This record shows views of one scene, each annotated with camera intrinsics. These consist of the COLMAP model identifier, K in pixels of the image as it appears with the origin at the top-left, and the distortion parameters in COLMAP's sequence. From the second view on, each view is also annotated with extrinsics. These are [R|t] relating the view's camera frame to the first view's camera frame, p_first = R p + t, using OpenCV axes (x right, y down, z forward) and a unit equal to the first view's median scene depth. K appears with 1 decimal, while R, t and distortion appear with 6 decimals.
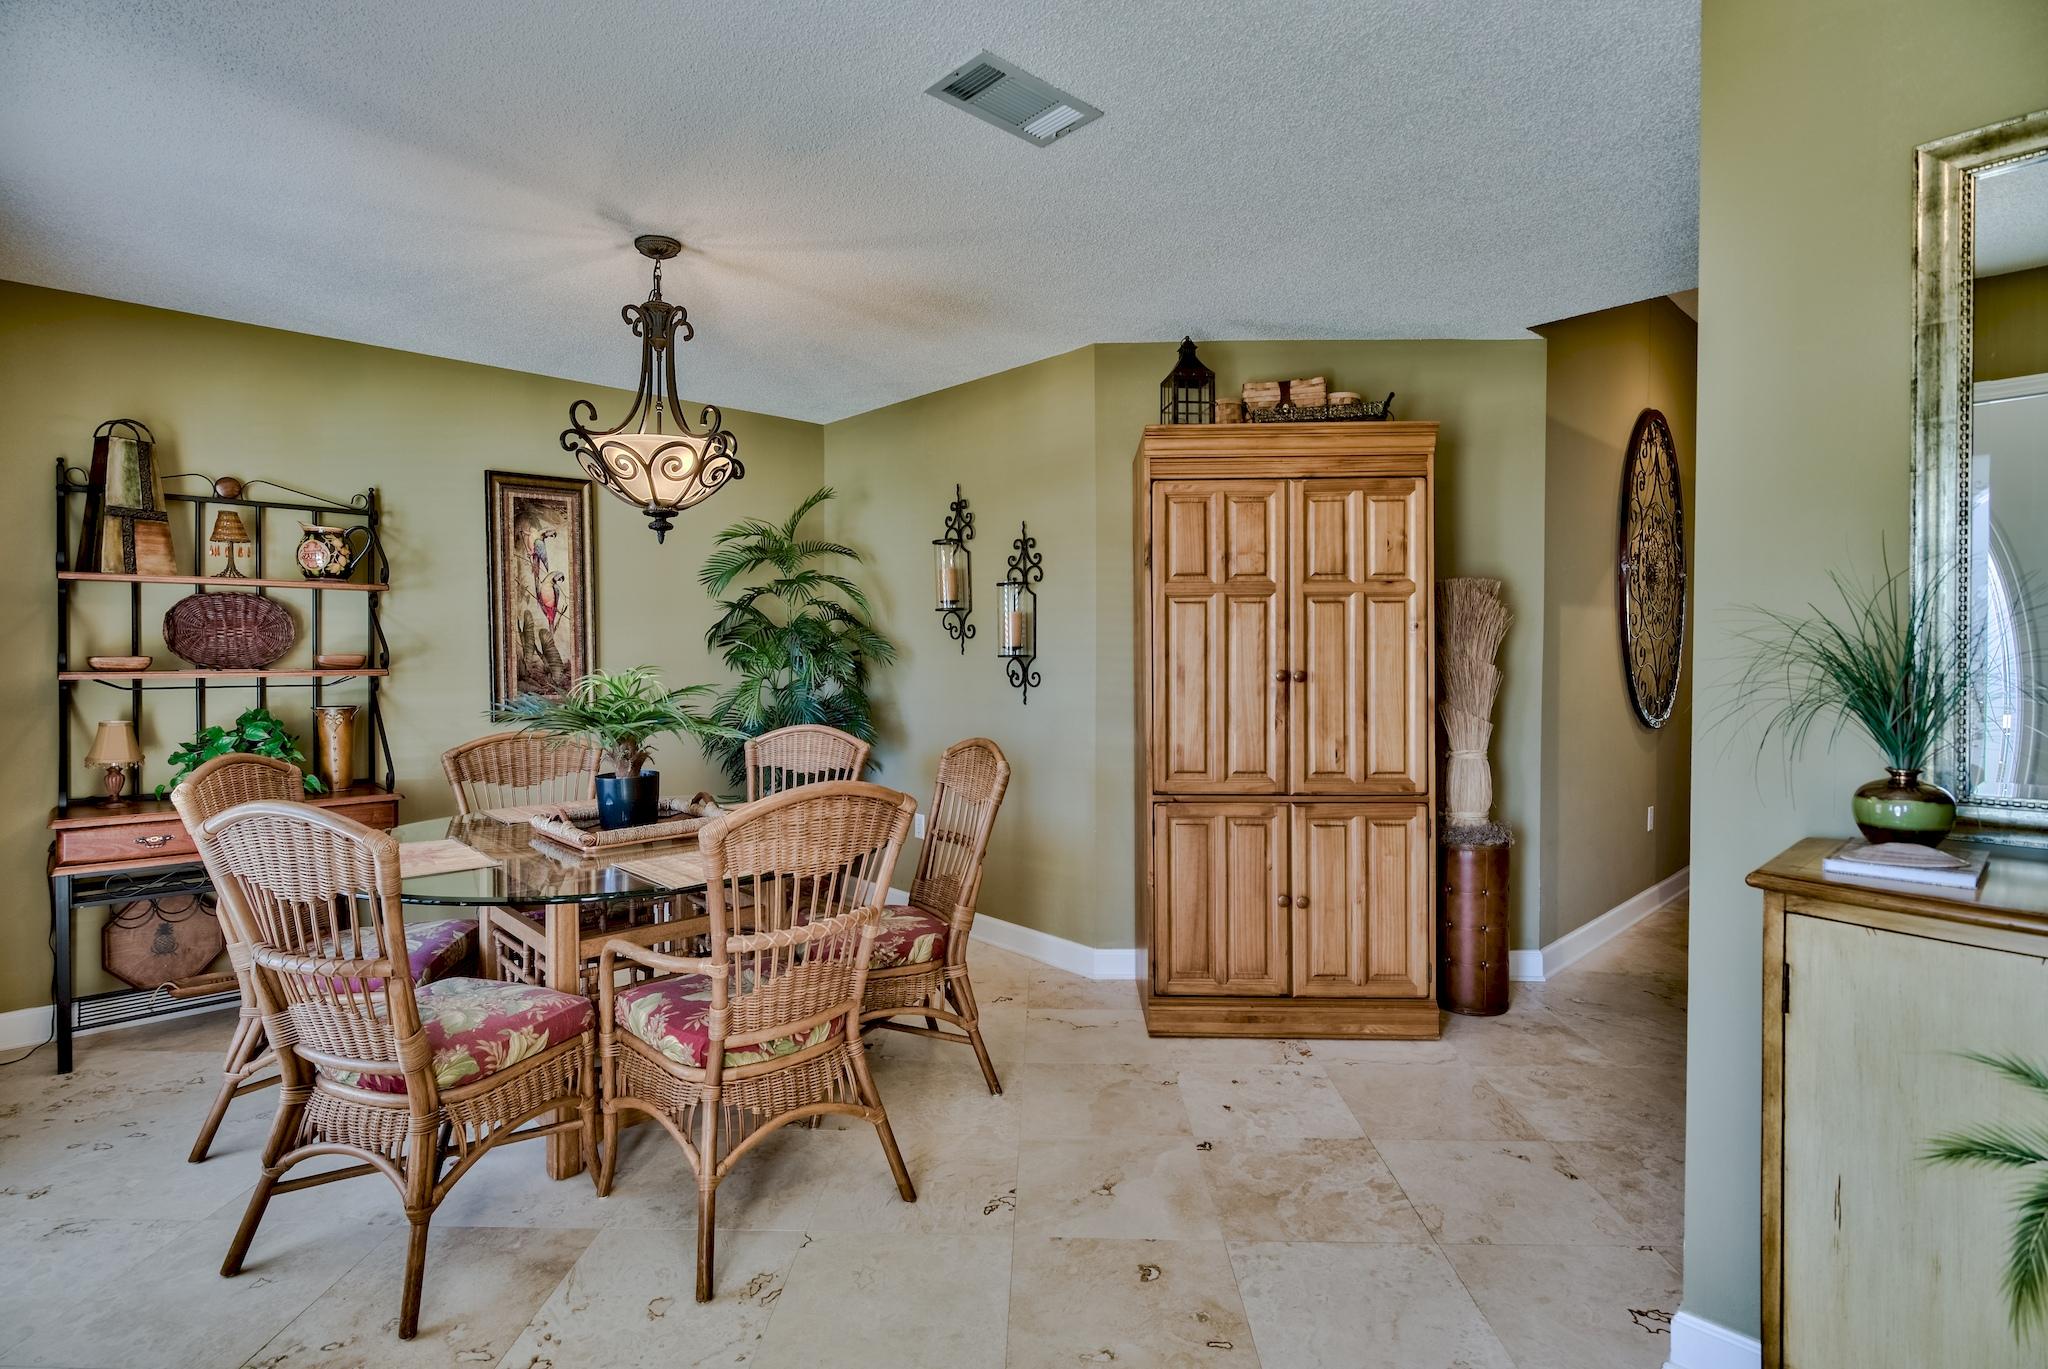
lens RADIAL K [[982.7, 0, 1020.6], [0, 982.7, 682.2], [0, 0, 1]] dist [-0.003051, -0.000656]
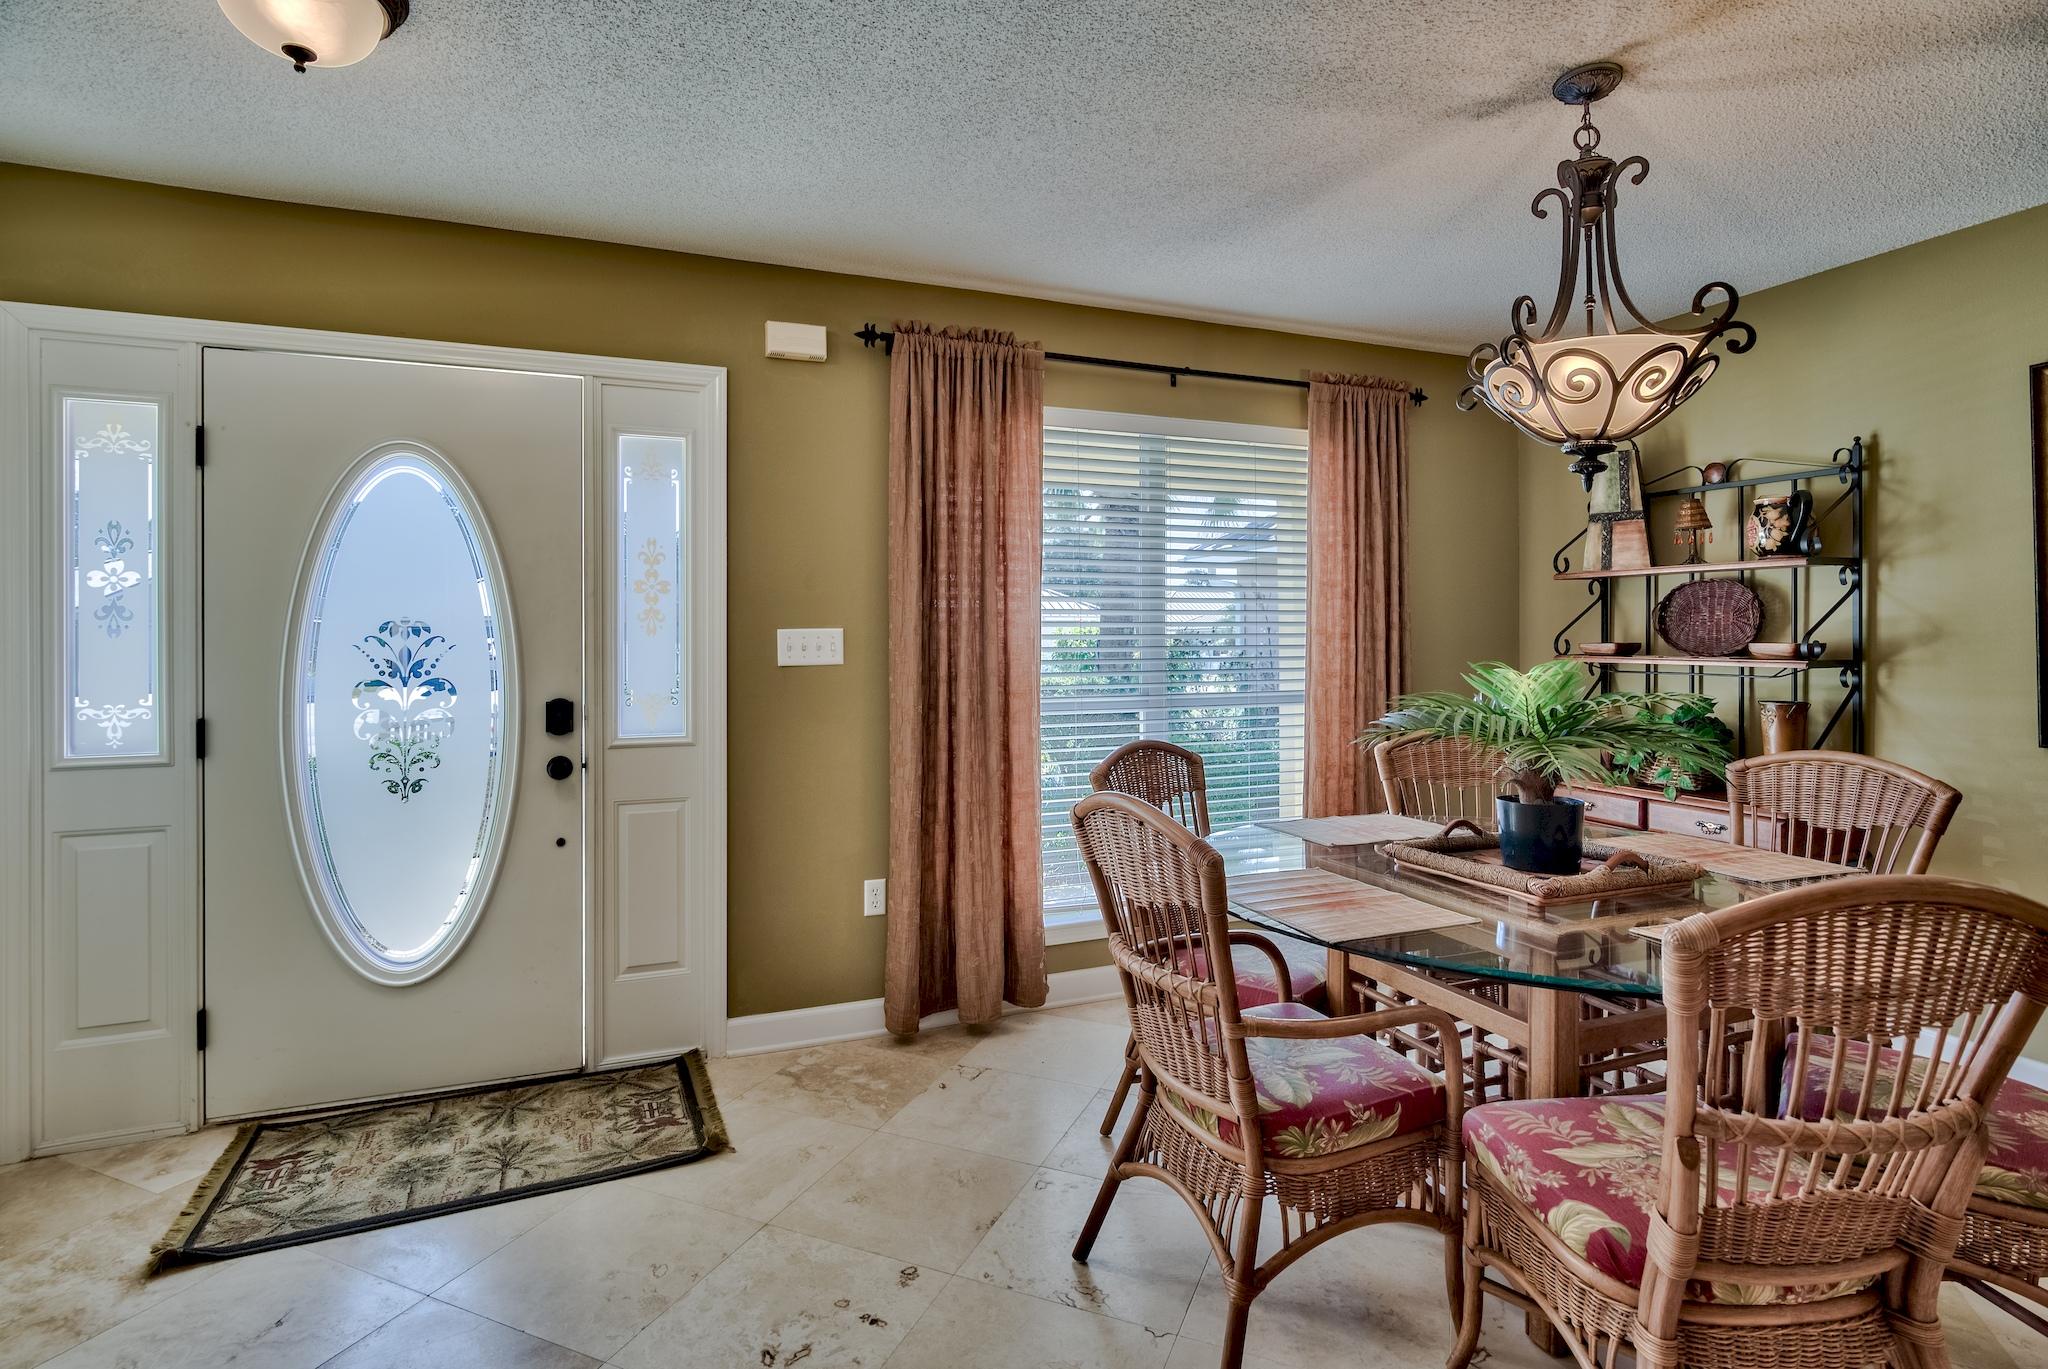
lens RADIAL K [[1006.0, 0, 1041.3], [0, 1006.0, 645.6], [0, 0, 1]] dist [-0.001623, 0.000111]
pose [[-0.333285, 0.010399, -0.942769, 0.361289], [-0.025268, 0.999481, 0.019957, -0.026711], [0.942487, 0.030473, -0.332850, 0.680114]]
